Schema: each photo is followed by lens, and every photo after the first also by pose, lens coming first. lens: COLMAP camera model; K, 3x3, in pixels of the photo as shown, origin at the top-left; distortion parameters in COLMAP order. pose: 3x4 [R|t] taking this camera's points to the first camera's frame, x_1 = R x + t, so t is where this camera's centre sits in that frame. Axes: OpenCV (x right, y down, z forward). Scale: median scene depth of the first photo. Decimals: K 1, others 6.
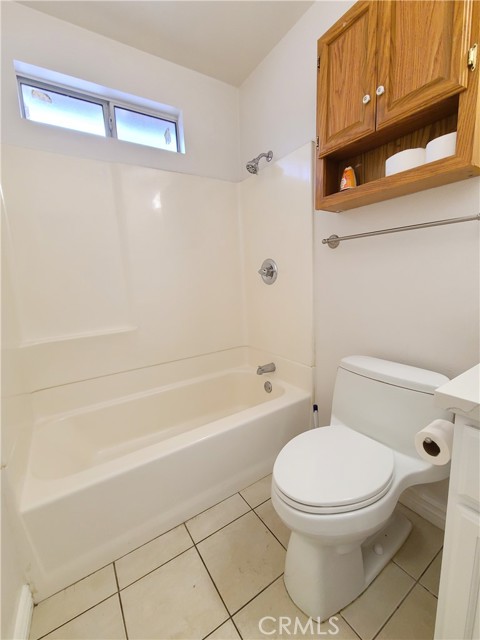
lens RADIAL K [[269.6, 0, 238.9], [0, 269.6, 319.7], [0, 0, 1]] dist [-0.001343, -0.000276]
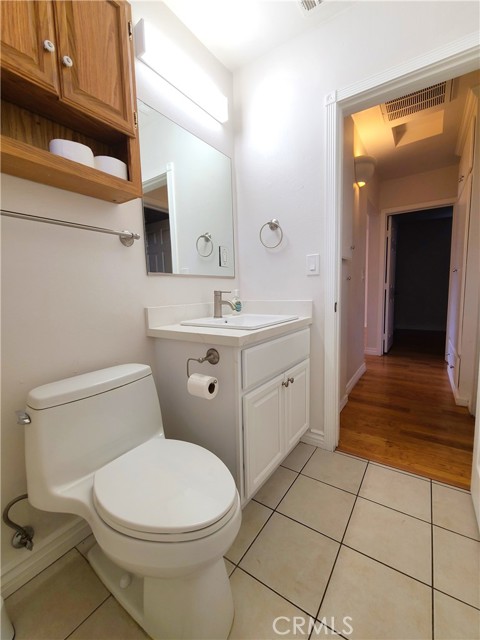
lens RADIAL K [[269.6, 0, 238.9], [0, 269.6, 319.7], [0, 0, 1]] dist [-0.001343, -0.000276]
pose [[-0.374956, -0.038822, 0.926229, -0.542047], [0.197673, 0.972797, 0.120796, -0.028231], [-0.905723, 0.228384, -0.357082, 1.028412]]
